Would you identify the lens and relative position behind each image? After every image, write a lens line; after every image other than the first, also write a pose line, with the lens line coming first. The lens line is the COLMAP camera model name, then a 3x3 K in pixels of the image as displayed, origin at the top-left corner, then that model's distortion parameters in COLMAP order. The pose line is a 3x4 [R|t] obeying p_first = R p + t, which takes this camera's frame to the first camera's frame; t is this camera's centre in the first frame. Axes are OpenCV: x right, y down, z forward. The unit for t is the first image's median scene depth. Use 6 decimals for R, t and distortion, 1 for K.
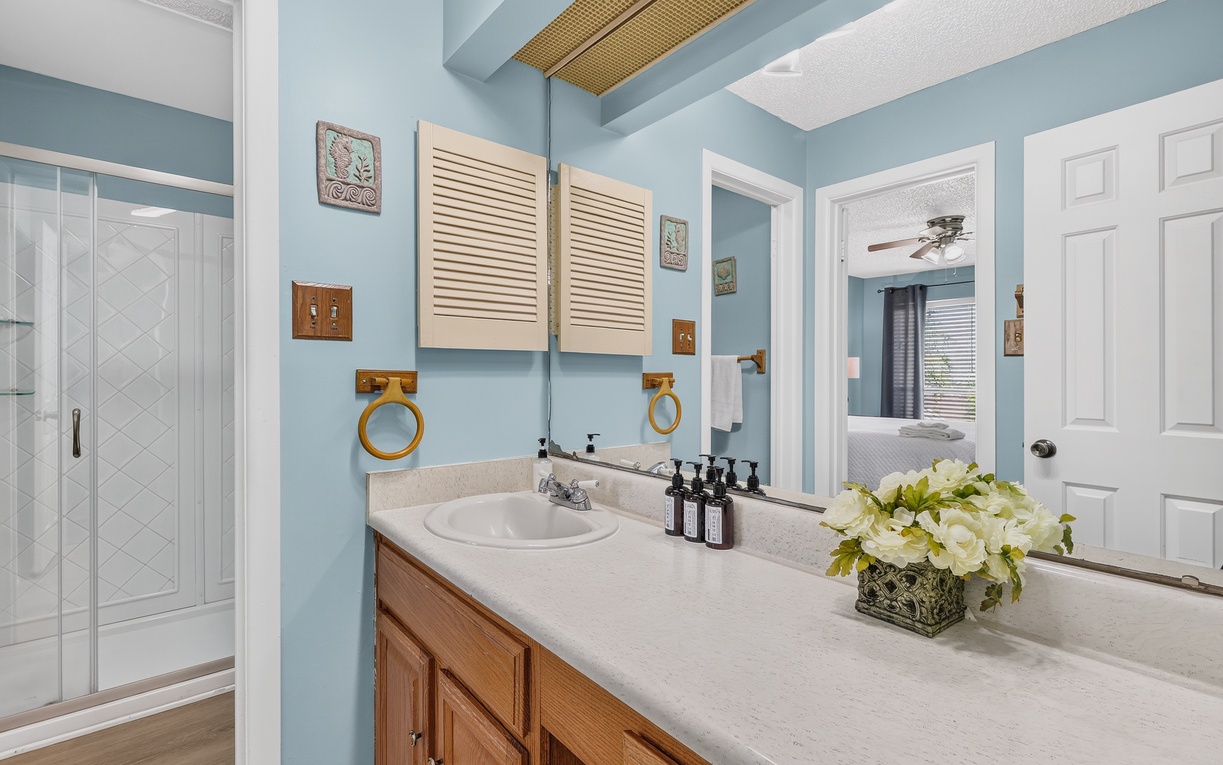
lens RADIAL K [[557.1, 0, 617.1], [0, 557.1, 377.3], [0, 0, 1]] dist [0.001274, -0.001012]
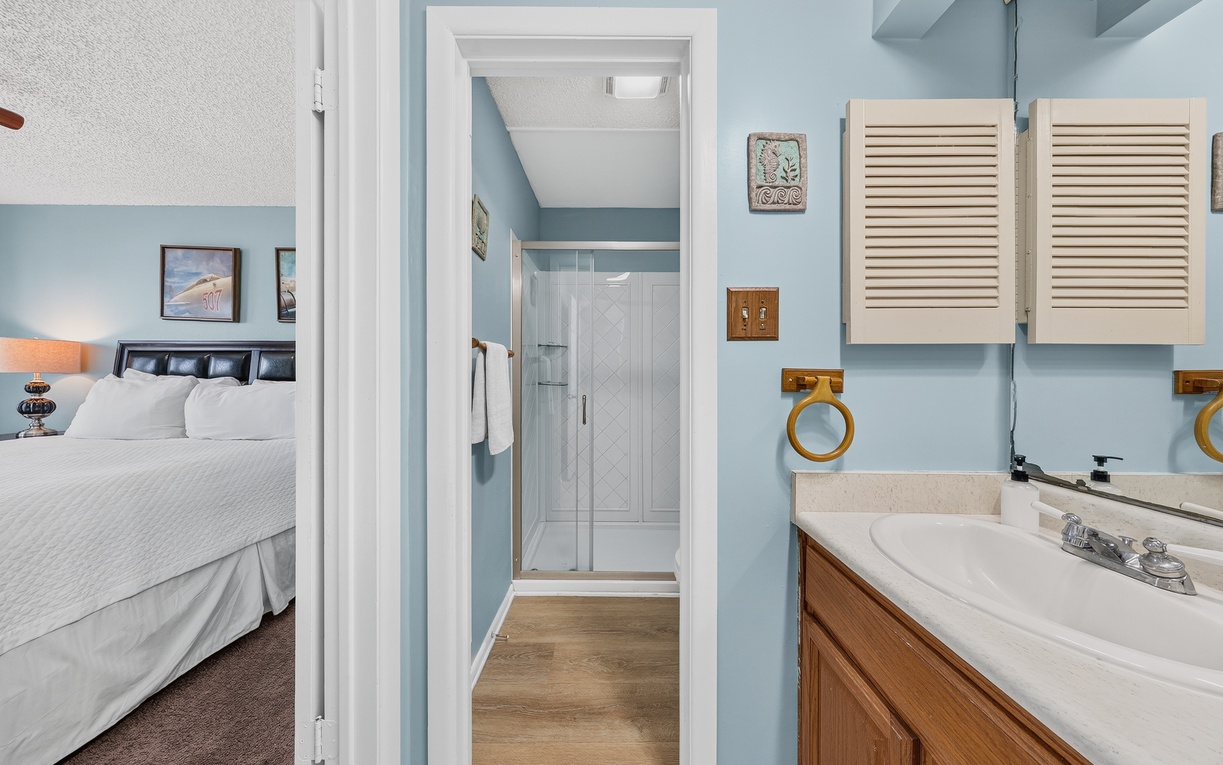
lens RADIAL K [[361.6, 0, 612.1], [0, 361.6, 377.9], [0, 0, 1]] dist [-0.000375, -0.000025]
pose [[0.770171, 0.004387, -0.637823, -0.282922], [-0.002516, 0.999989, 0.003840, 0.001986], [0.637833, -0.001353, 0.770174, 0.288848]]
